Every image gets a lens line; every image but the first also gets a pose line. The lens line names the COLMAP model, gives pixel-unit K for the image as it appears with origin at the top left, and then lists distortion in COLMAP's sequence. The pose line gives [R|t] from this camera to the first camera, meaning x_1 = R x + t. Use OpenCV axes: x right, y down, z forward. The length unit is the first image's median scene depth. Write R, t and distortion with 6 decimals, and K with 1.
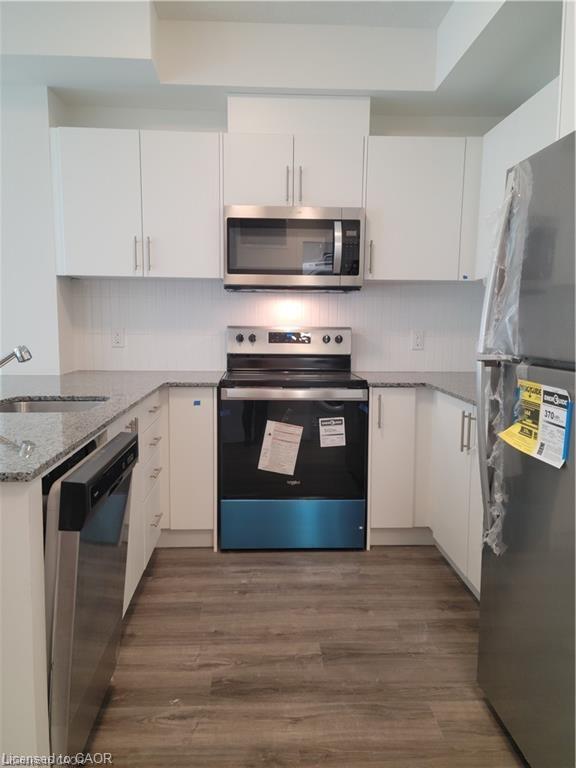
lens RADIAL K [[621.1, 0, 287.9], [0, 621.1, 397.8], [0, 0, 1]] dist [0.095329, -0.079192]
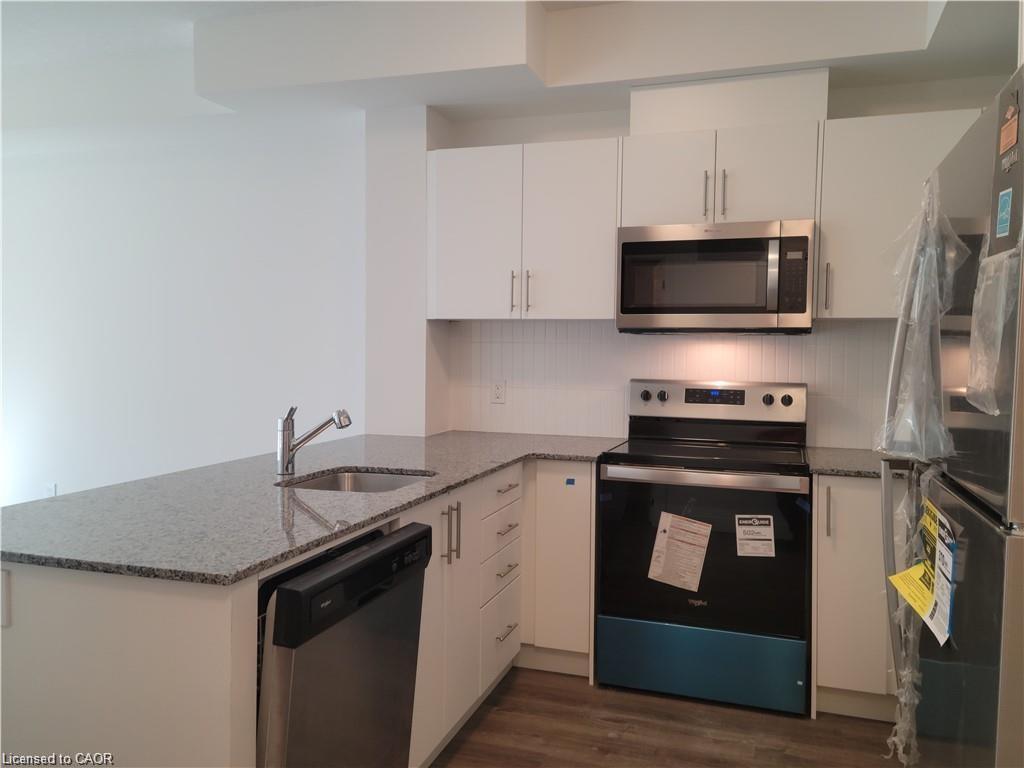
lens RADIAL K [[828.2, 0, 512.0], [0, 828.2, 384.0], [0, 0, 1]] dist [0.095329, -0.079192]
pose [[0.932791, 0.016722, -0.360030, 0.151620], [-0.046714, 0.996106, -0.074767, -0.031457], [0.357378, 0.086560, 0.929940, 0.012643]]
